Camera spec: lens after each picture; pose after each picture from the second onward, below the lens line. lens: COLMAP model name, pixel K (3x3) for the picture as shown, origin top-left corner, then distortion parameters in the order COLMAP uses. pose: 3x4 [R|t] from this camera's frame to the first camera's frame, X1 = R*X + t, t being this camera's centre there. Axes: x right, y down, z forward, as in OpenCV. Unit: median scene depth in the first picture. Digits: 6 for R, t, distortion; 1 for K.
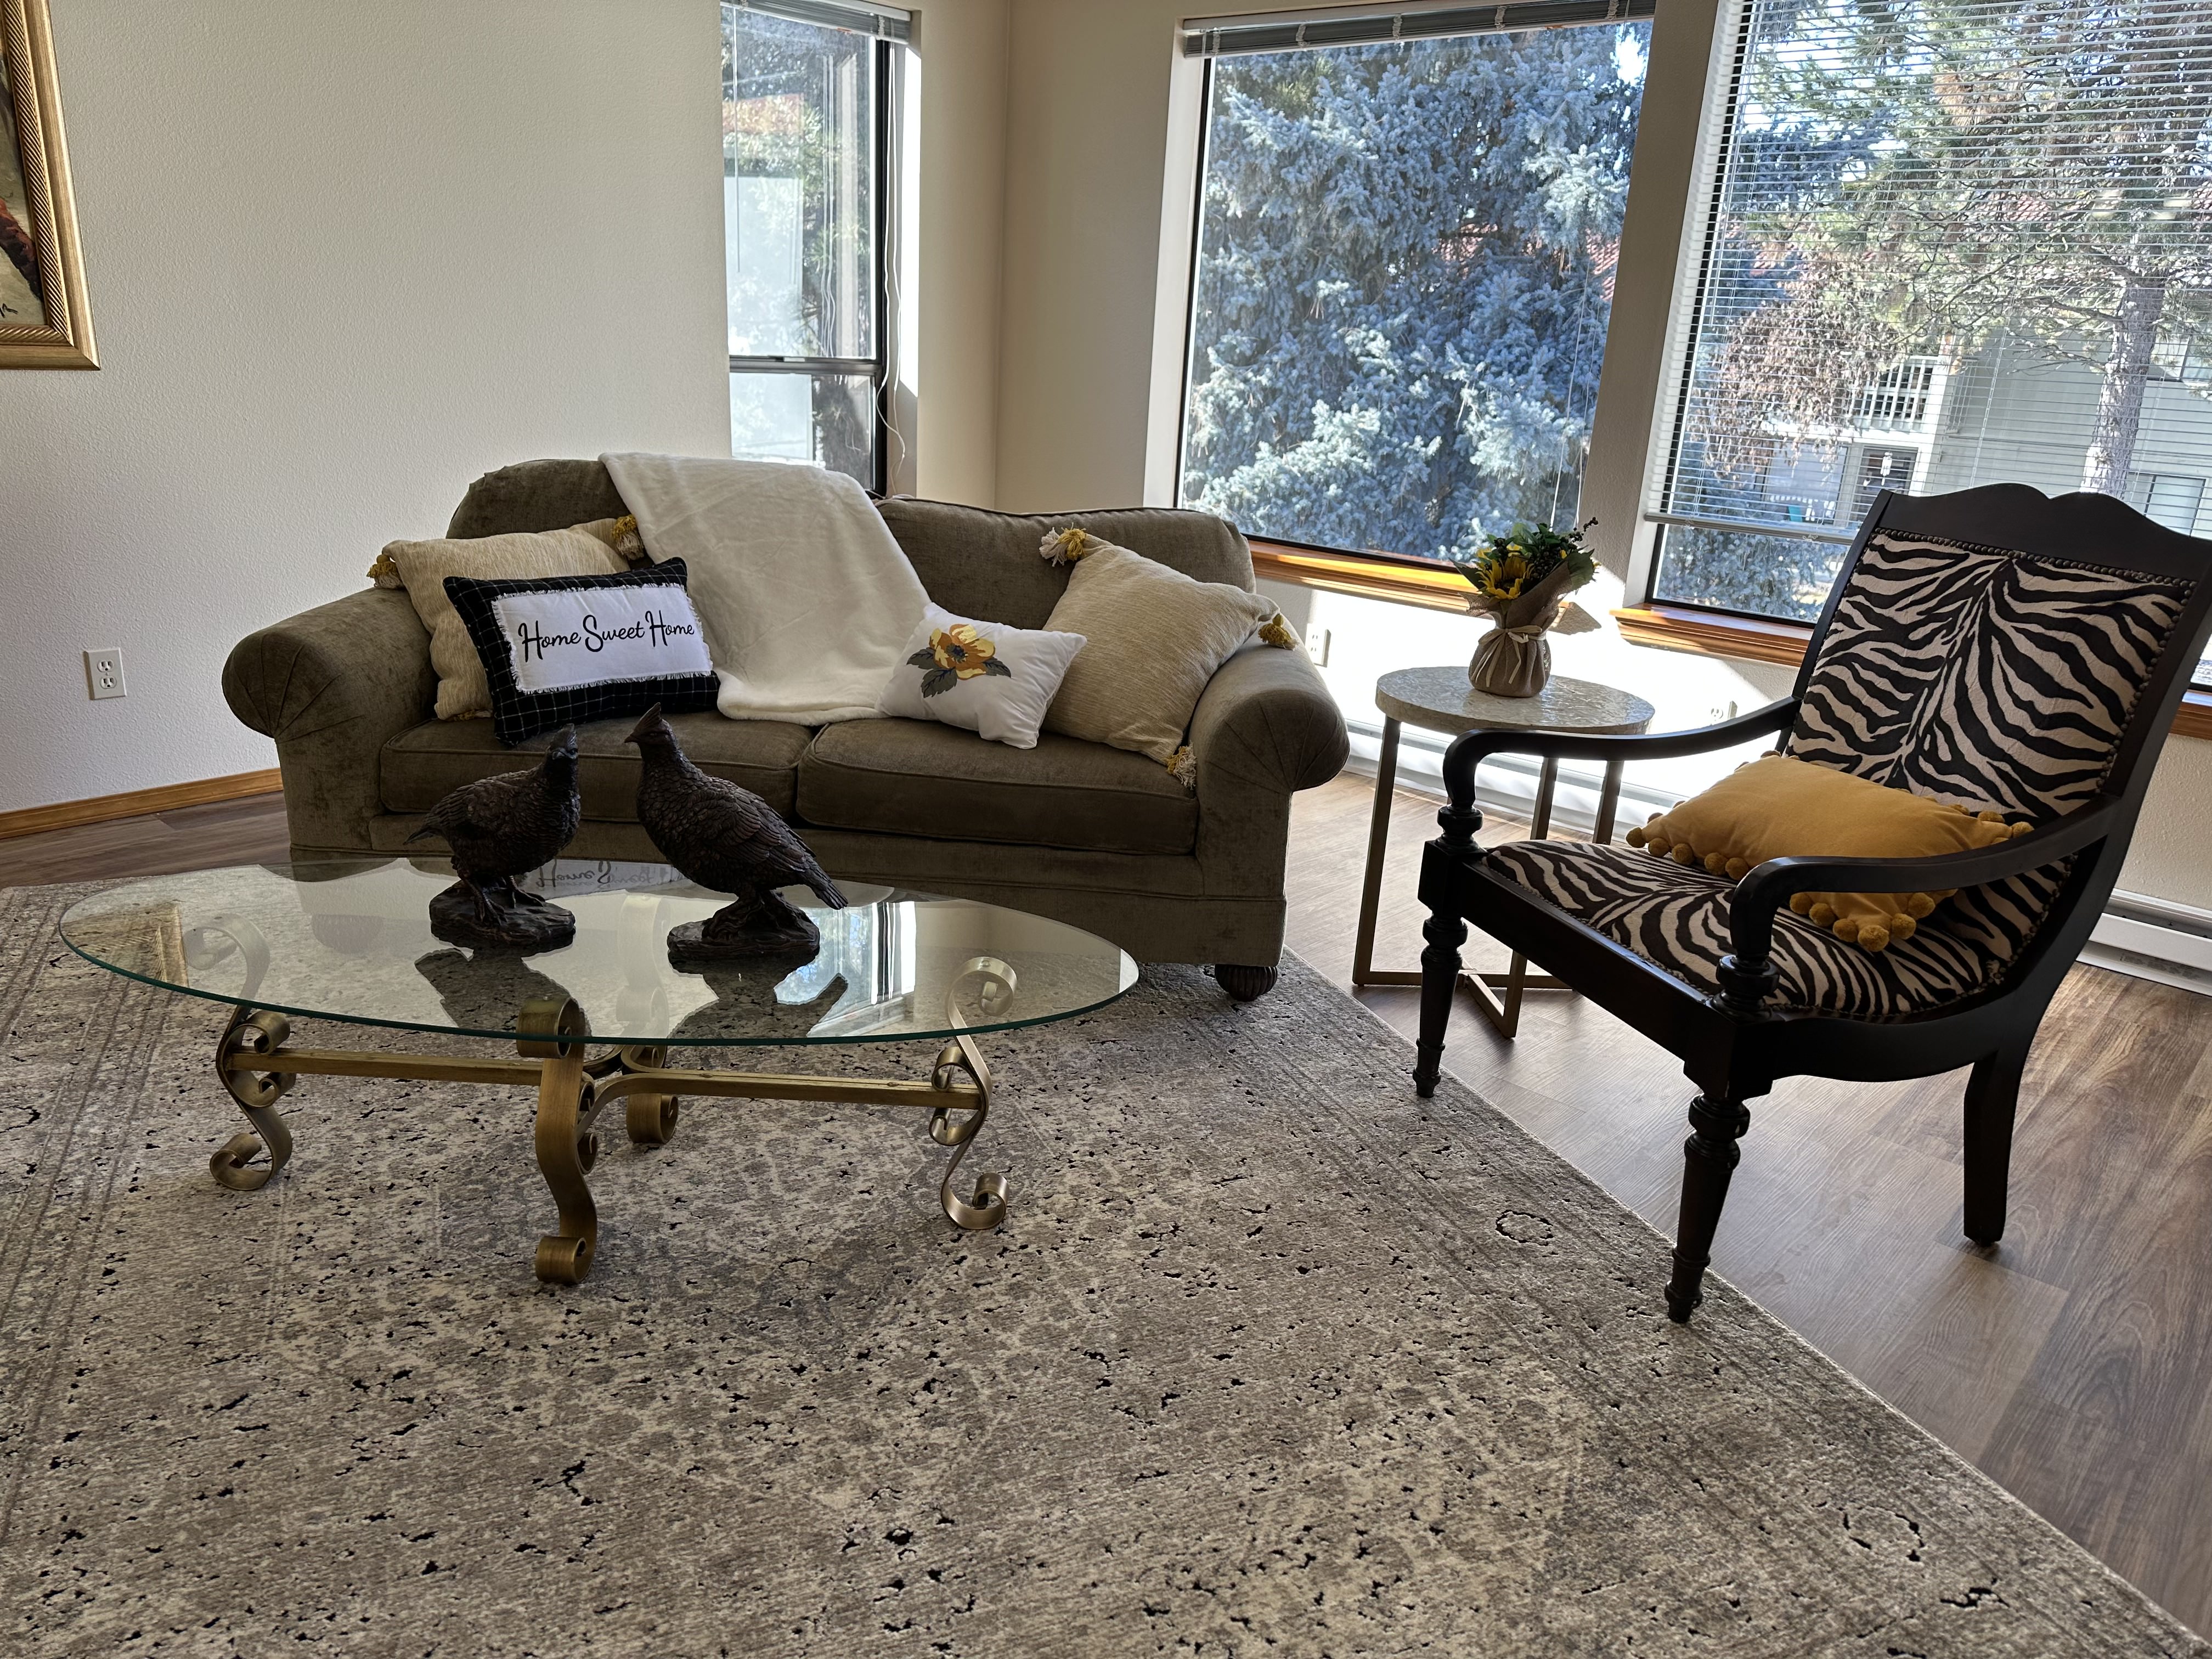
lens RADIAL K [[1578.5, 0, 1106.0], [0, 1578.5, 829.5], [0, 0, 1]] dist [0.000538, -0.000788]
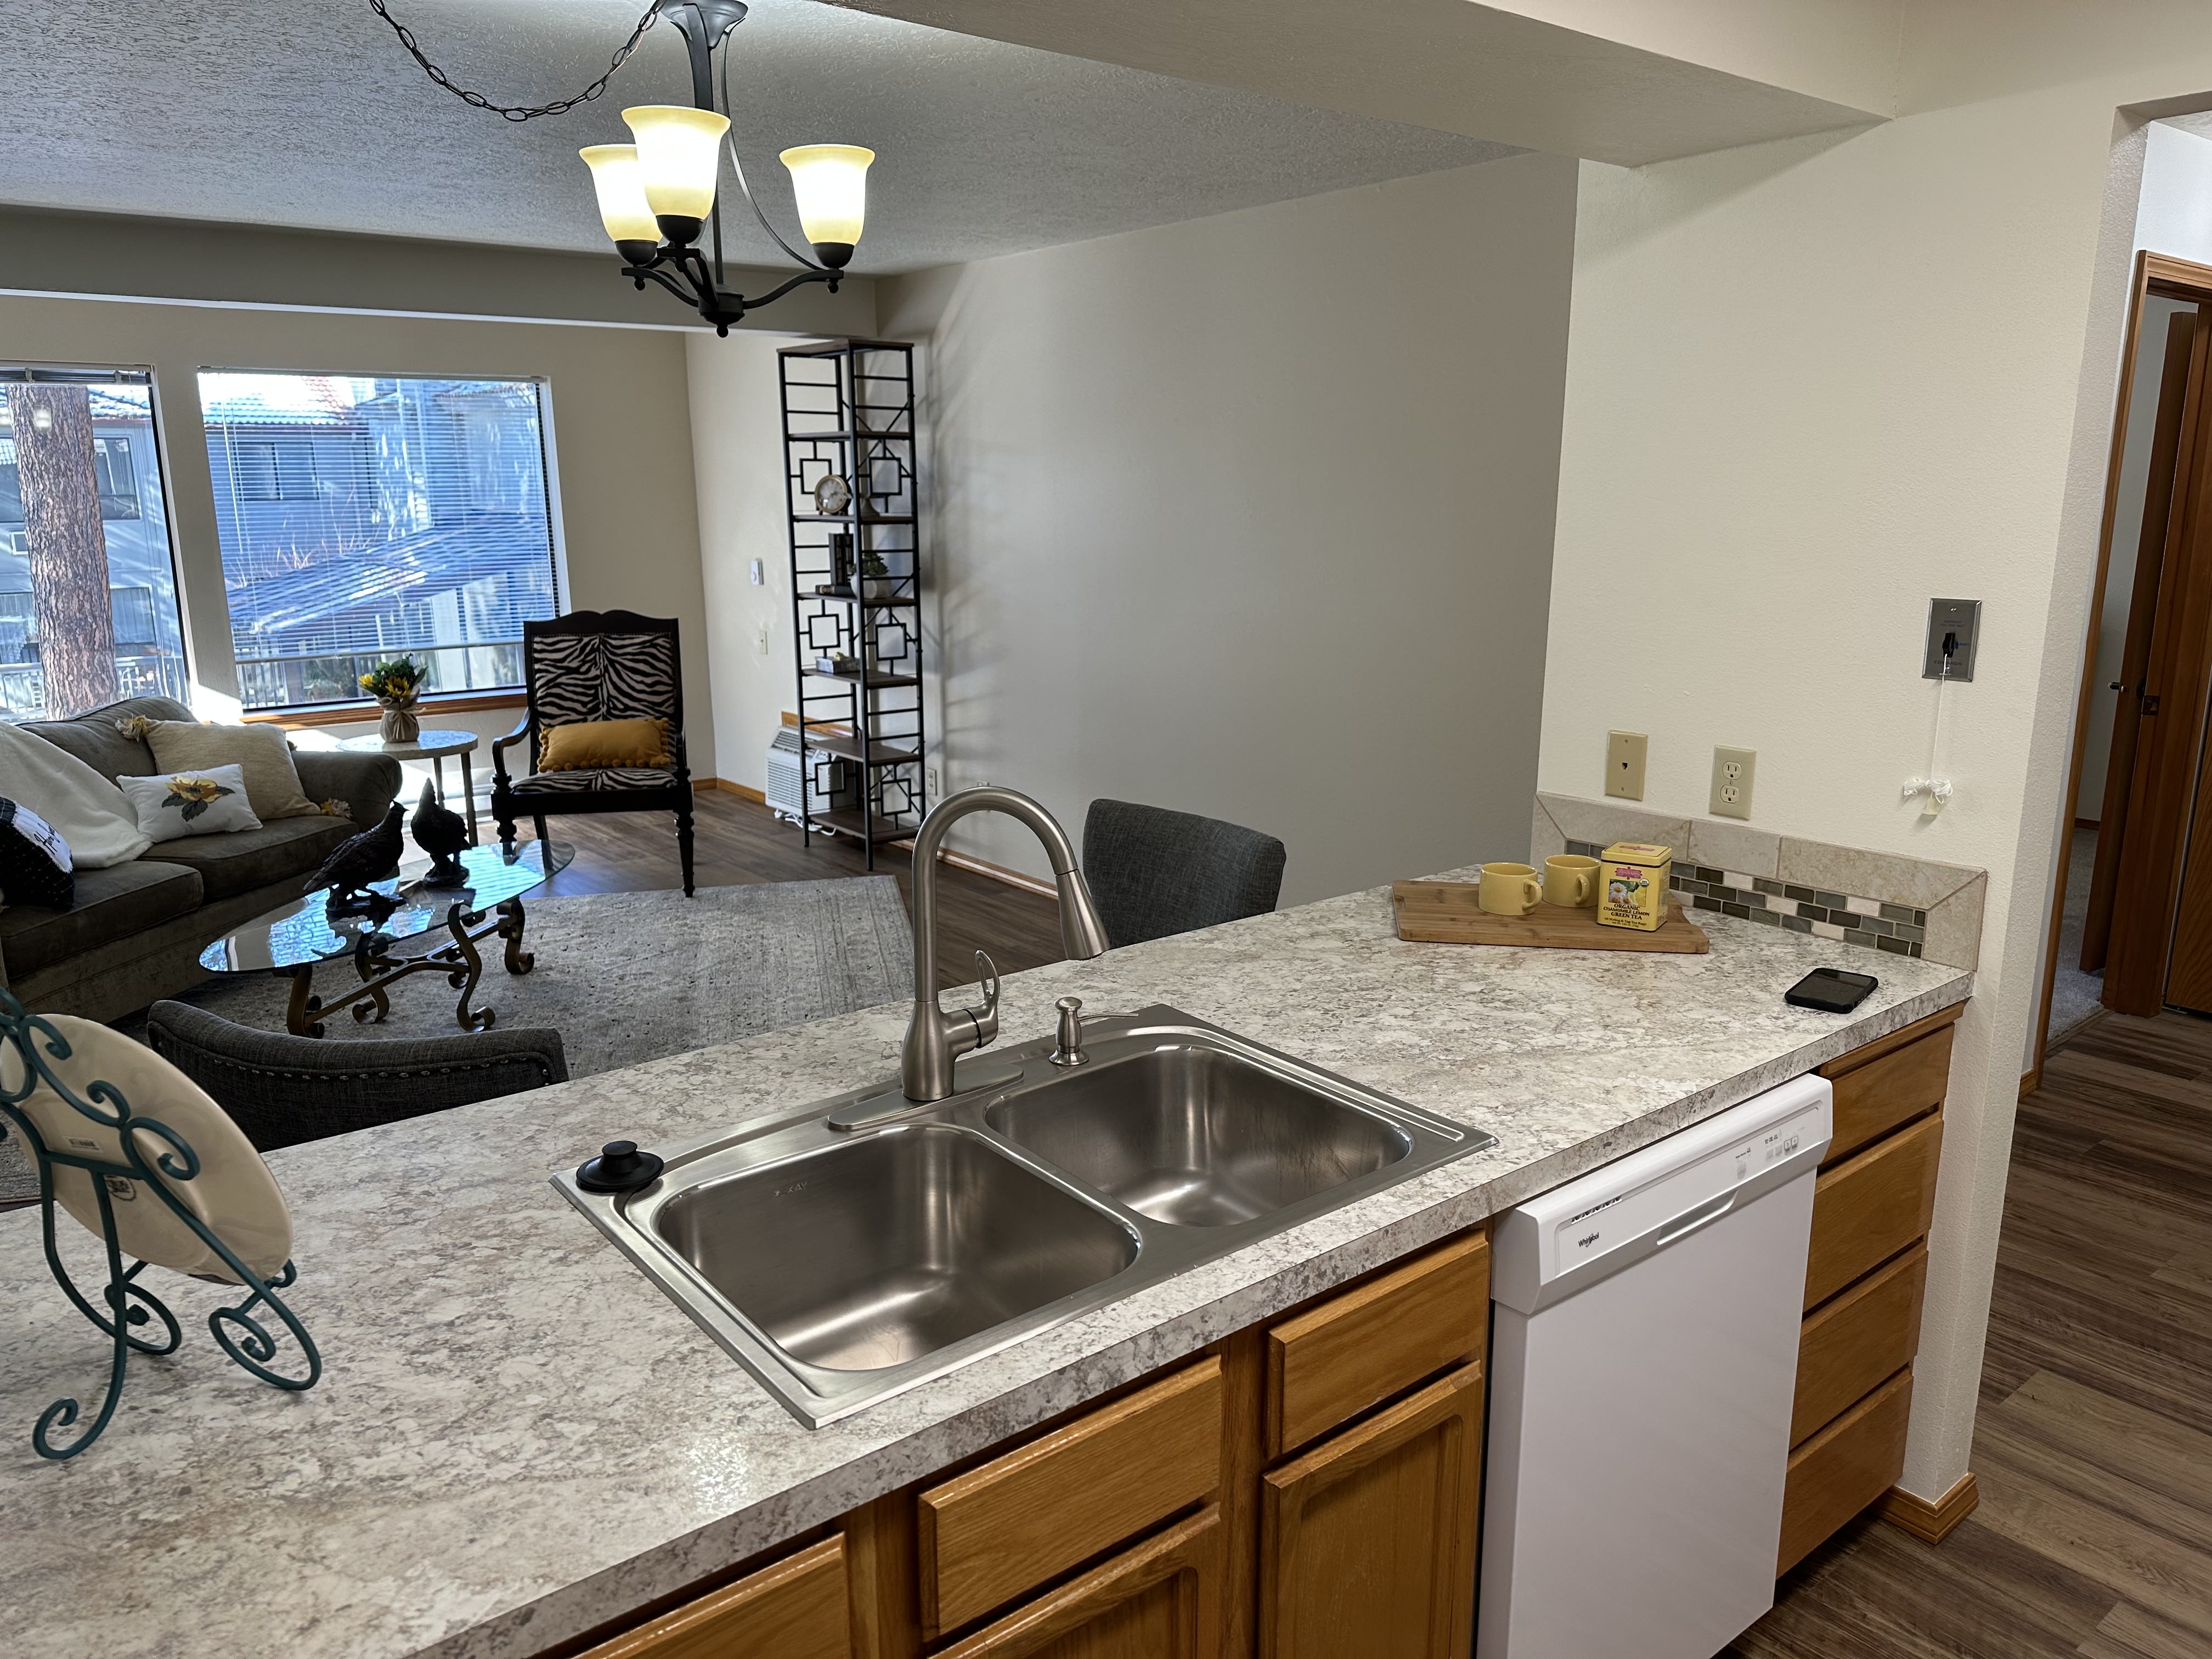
lens RADIAL K [[1578.5, 0, 1106.0], [0, 1578.5, 829.5], [0, 0, 1]] dist [0.000538, -0.000788]
pose [[0.156915, -0.267344, 0.950739, -1.951054], [0.308894, 0.927652, 0.209871, -0.157841], [-0.938063, 0.260746, 0.228144, -0.371278]]
